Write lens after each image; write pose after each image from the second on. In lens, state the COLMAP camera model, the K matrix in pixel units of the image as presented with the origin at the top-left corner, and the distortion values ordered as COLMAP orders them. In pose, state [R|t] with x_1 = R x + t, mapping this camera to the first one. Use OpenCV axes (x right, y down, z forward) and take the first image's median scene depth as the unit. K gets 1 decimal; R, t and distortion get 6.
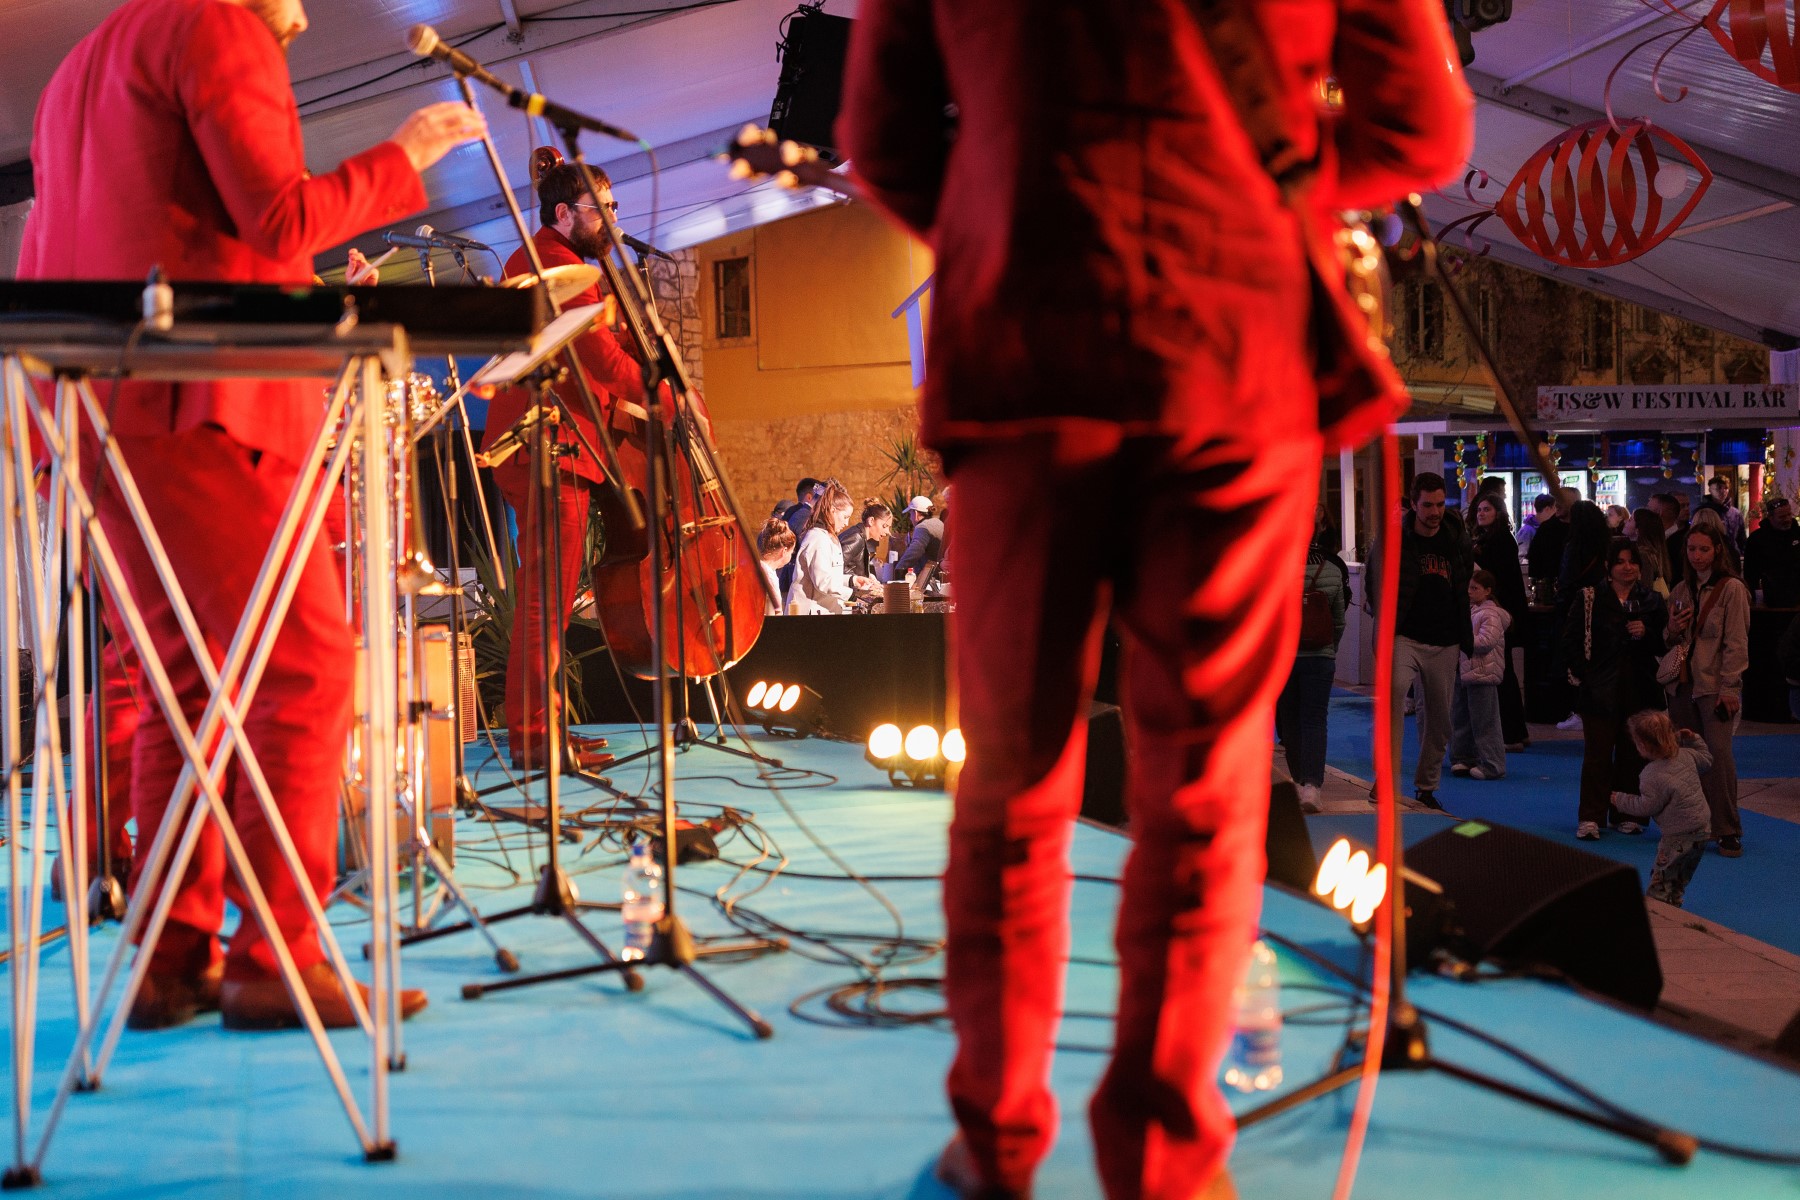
lens RADIAL K [[1912.5, 0, 900.1], [0, 1912.5, 501.8], [0, 0, 1]] dist [-0.016759, -0.016720]
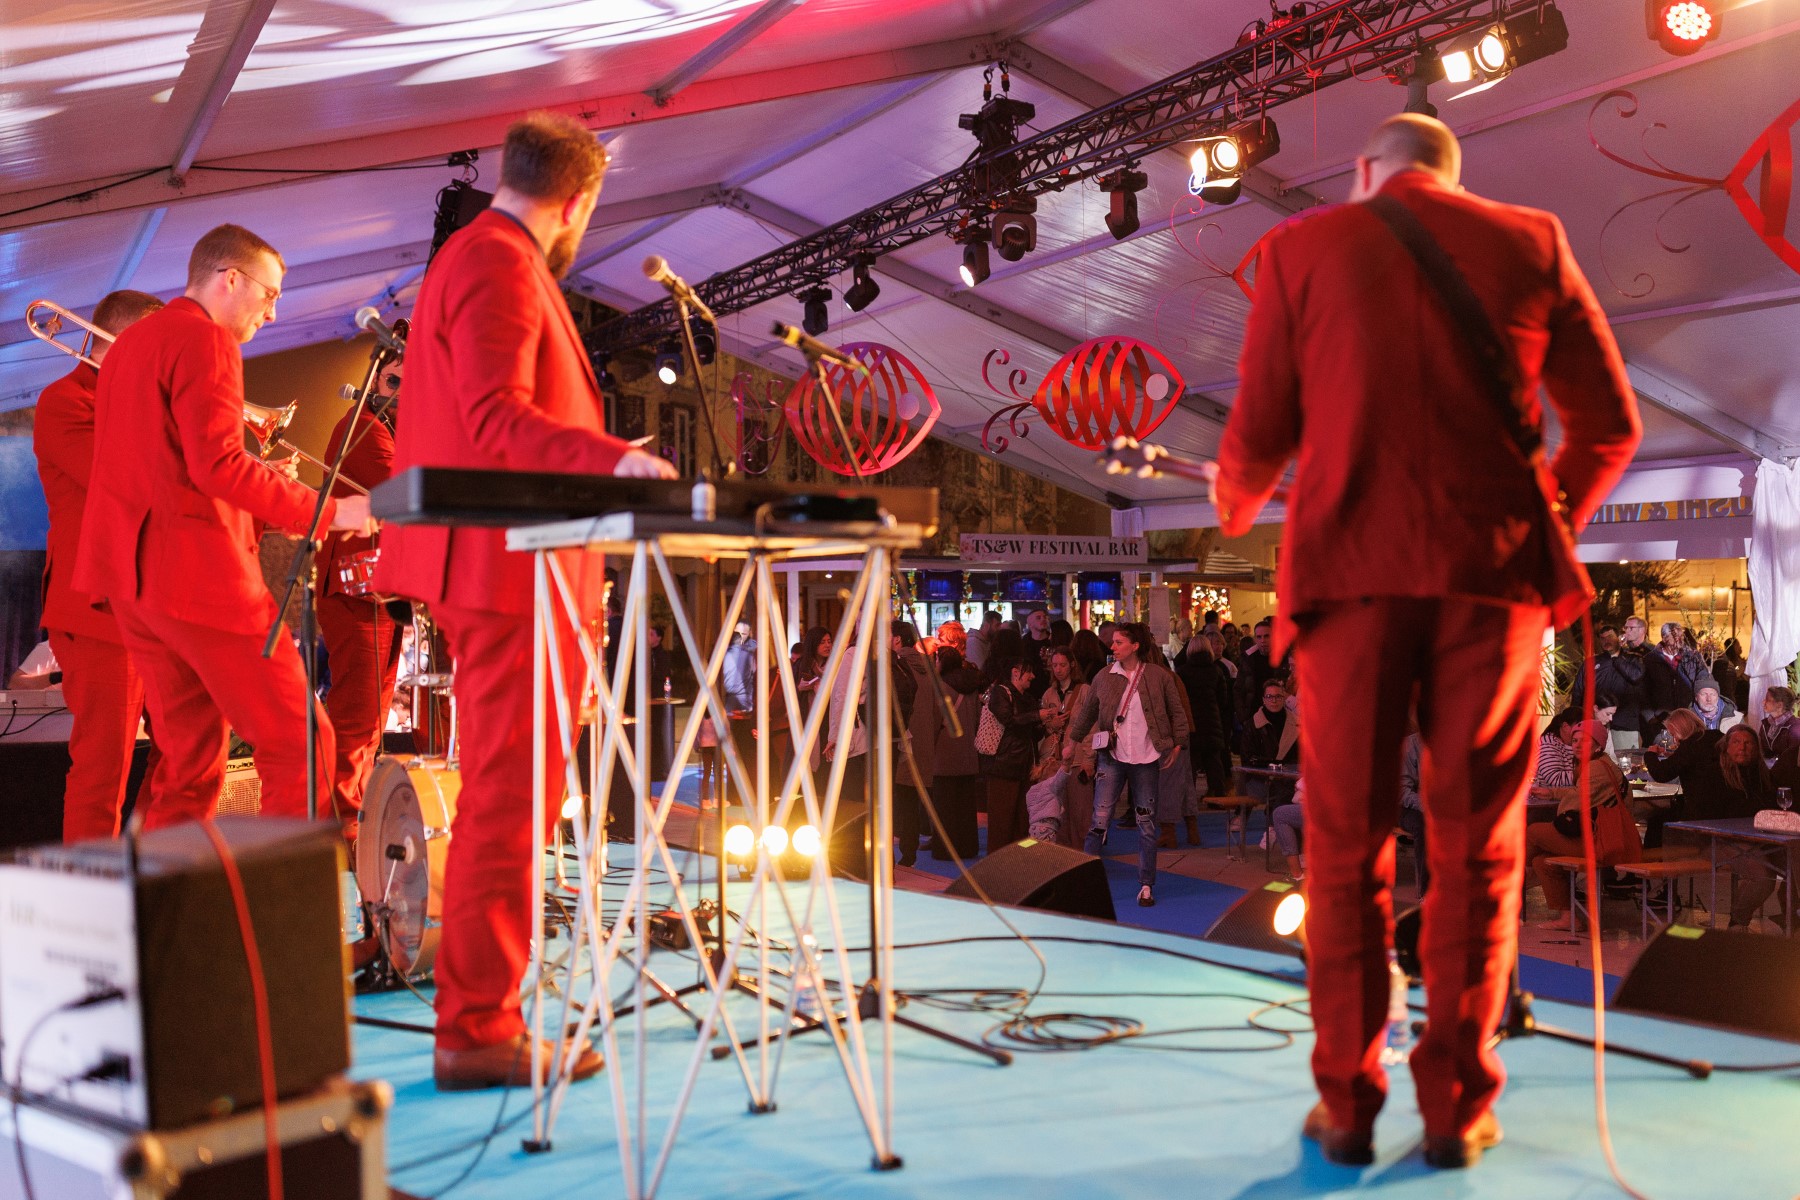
lens RADIAL K [[1720.3, 0, 900.0], [0, 1720.3, 600.0], [0, 0, 1]] dist [0.011409, 0.007143]
pose [[0.928602, 0.014126, 0.370807, -0.178088], [-0.010540, 0.999876, -0.011697, -0.007035], [-0.370926, 0.006954, 0.928636, -0.023669]]
